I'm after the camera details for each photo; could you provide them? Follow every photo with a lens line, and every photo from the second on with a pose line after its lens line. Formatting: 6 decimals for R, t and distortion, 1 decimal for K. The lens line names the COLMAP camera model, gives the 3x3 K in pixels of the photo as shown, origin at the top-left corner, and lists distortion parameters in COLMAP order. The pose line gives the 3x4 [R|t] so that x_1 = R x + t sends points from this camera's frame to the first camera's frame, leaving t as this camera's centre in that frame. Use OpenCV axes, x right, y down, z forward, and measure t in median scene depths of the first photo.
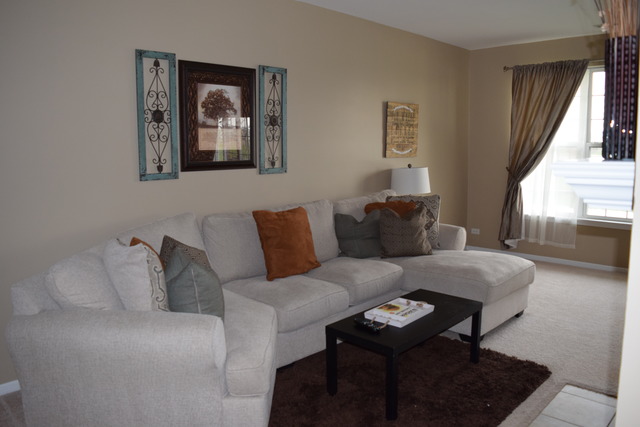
lens RADIAL K [[501.3, 0, 323.4], [0, 501.3, 214.8], [0, 0, 1]] dist [-0.095229, 0.019633]
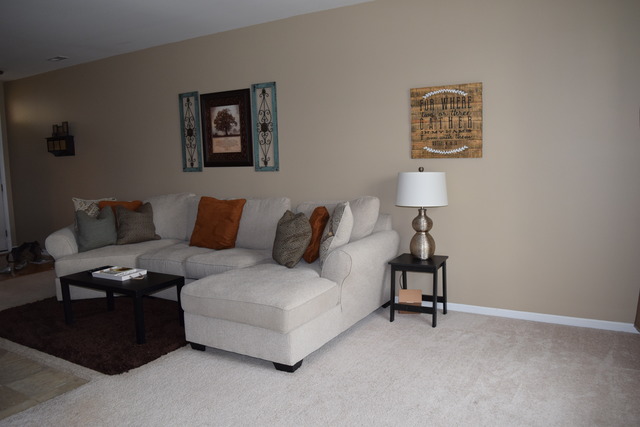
lens RADIAL K [[501.3, 0, 323.8], [0, 501.3, 210.7], [0, 0, 1]] dist [-0.095229, 0.019633]
pose [[0.235055, 0.102675, -0.966544, 1.194823], [-0.111294, 0.990708, 0.078176, -0.106123], [0.965589, 0.089195, 0.244298, 0.917488]]
